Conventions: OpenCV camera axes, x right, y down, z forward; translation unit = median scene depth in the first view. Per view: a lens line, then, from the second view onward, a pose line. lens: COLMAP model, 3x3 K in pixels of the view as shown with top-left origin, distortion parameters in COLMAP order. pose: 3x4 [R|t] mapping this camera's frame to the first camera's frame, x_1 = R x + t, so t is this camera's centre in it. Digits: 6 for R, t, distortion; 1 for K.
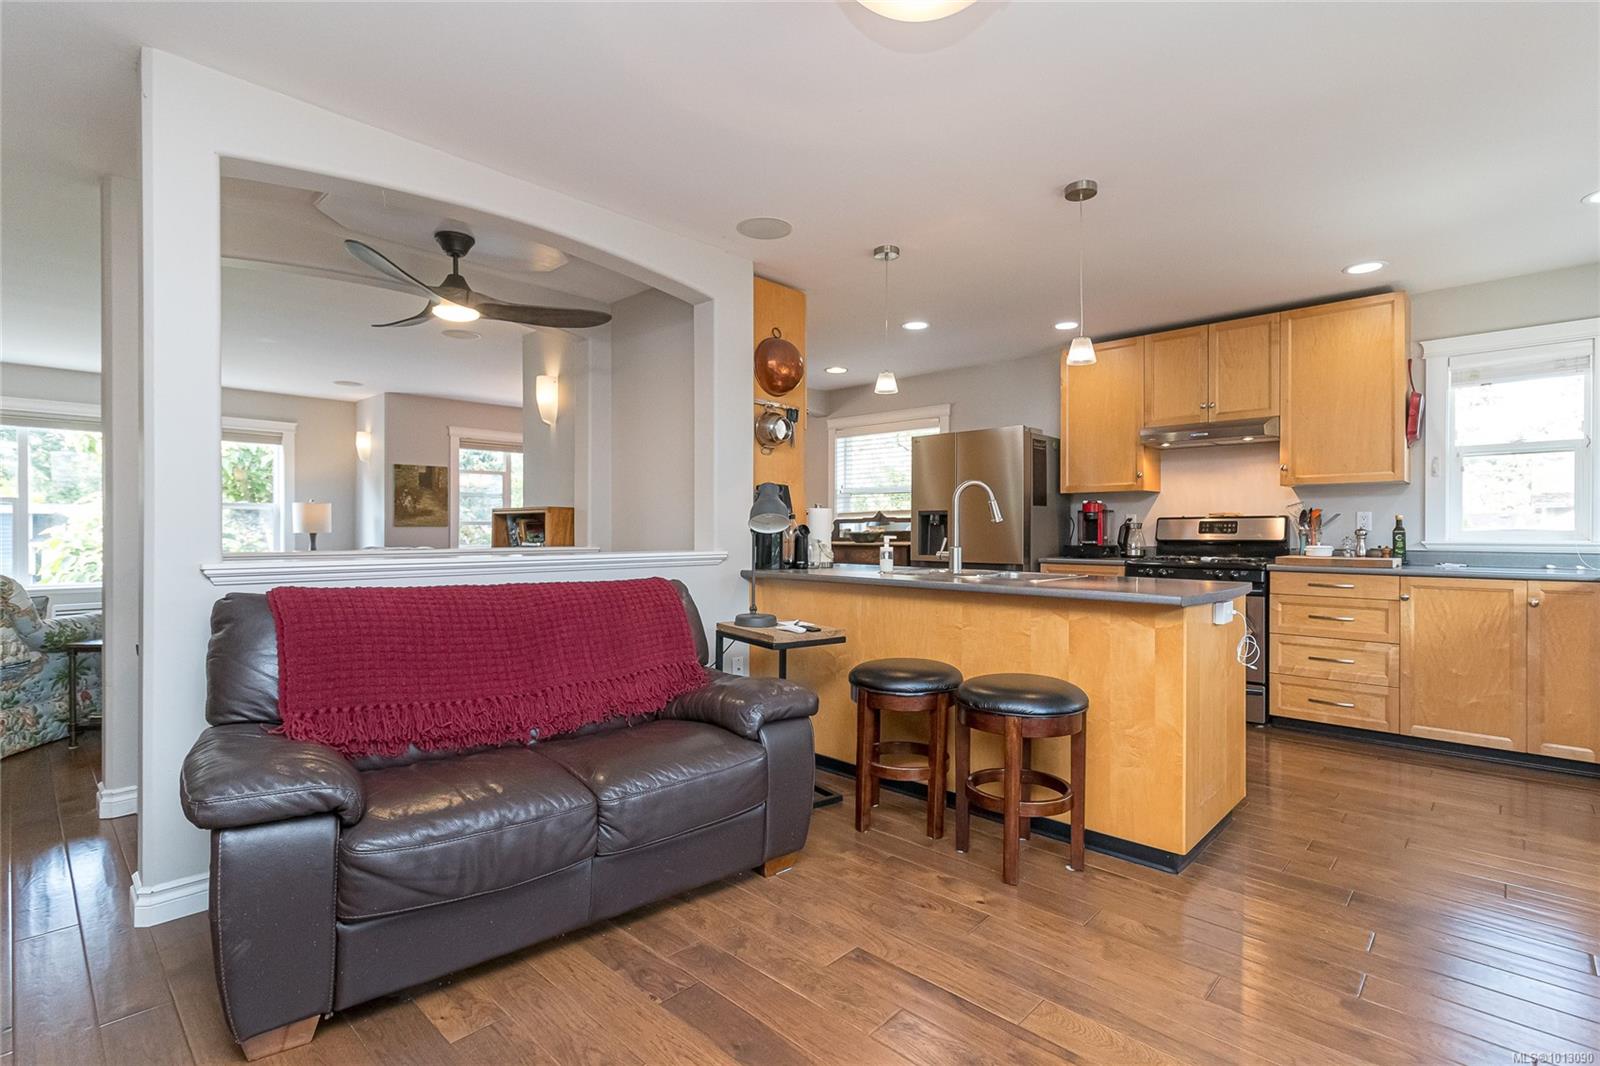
lens RADIAL K [[752.2, 0, 809.3], [0, 752.2, 530.9], [0, 0, 1]] dist [0.001245, 0.000262]
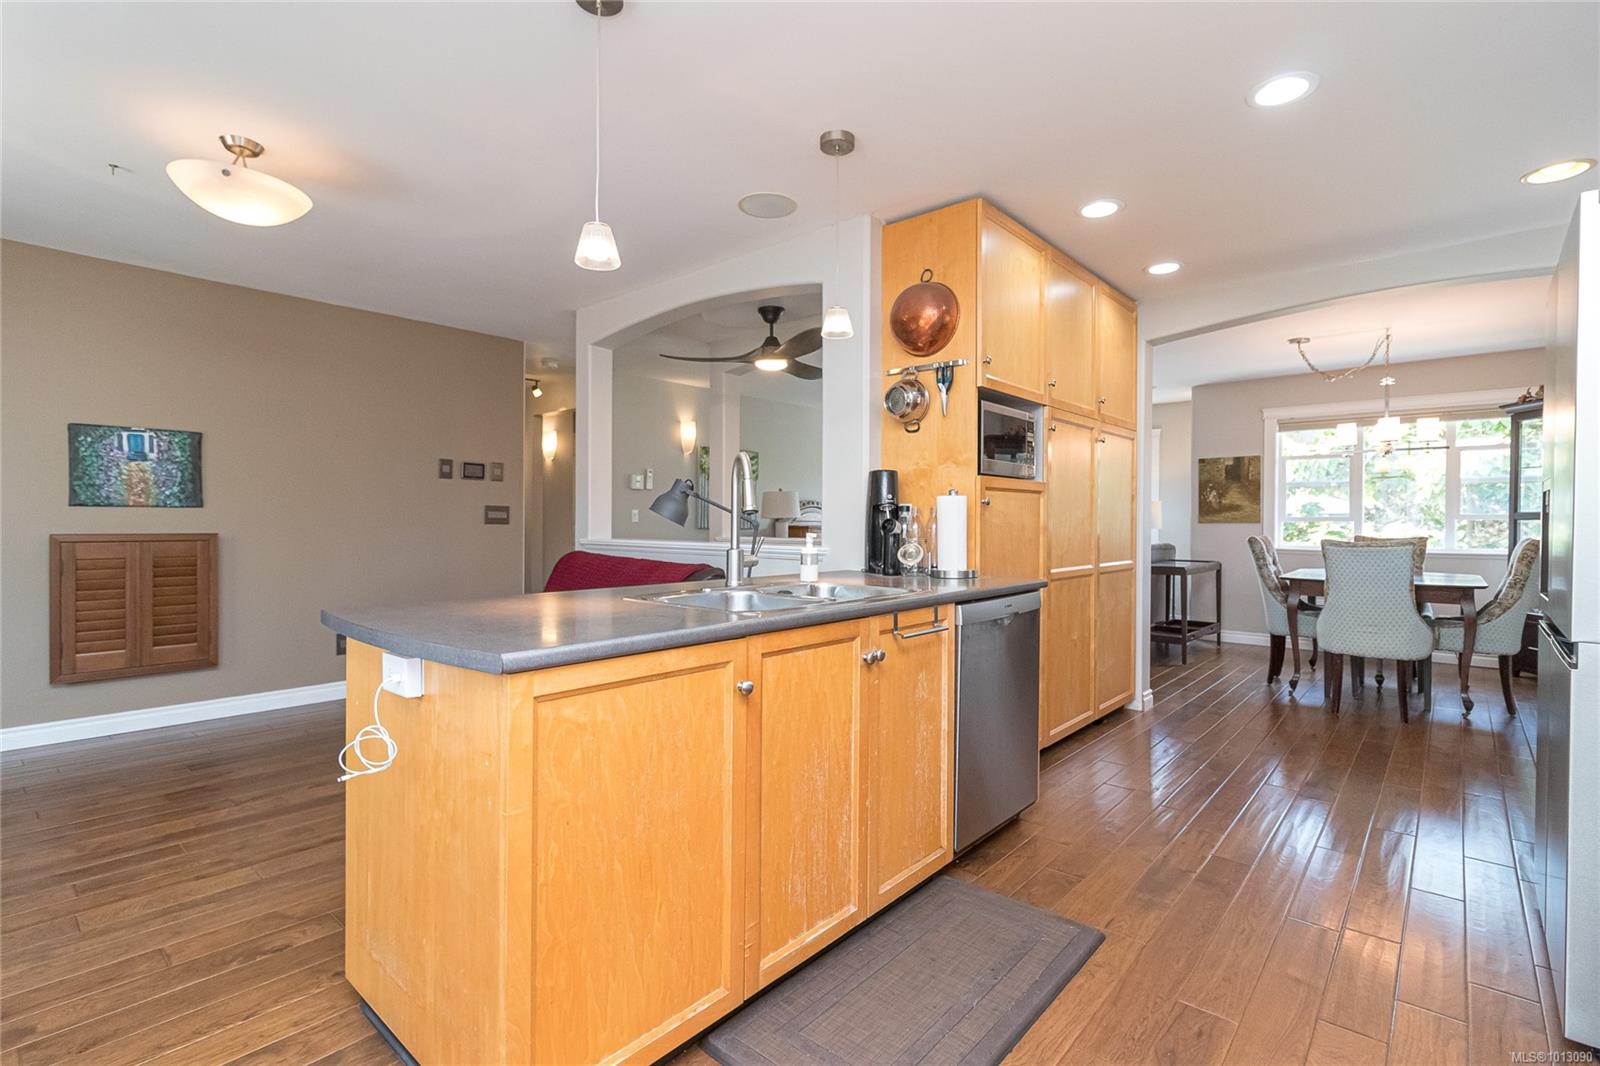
lens RADIAL K [[752.2, 0, 808.6], [0, 752.2, 529.7], [0, 0, 1]] dist [0.001245, 0.000262]
pose [[0.045620, 0.006193, -0.998940, 0.389323], [-0.004380, 0.999972, 0.006000, -0.000709], [0.998949, 0.004102, 0.045646, 0.442324]]
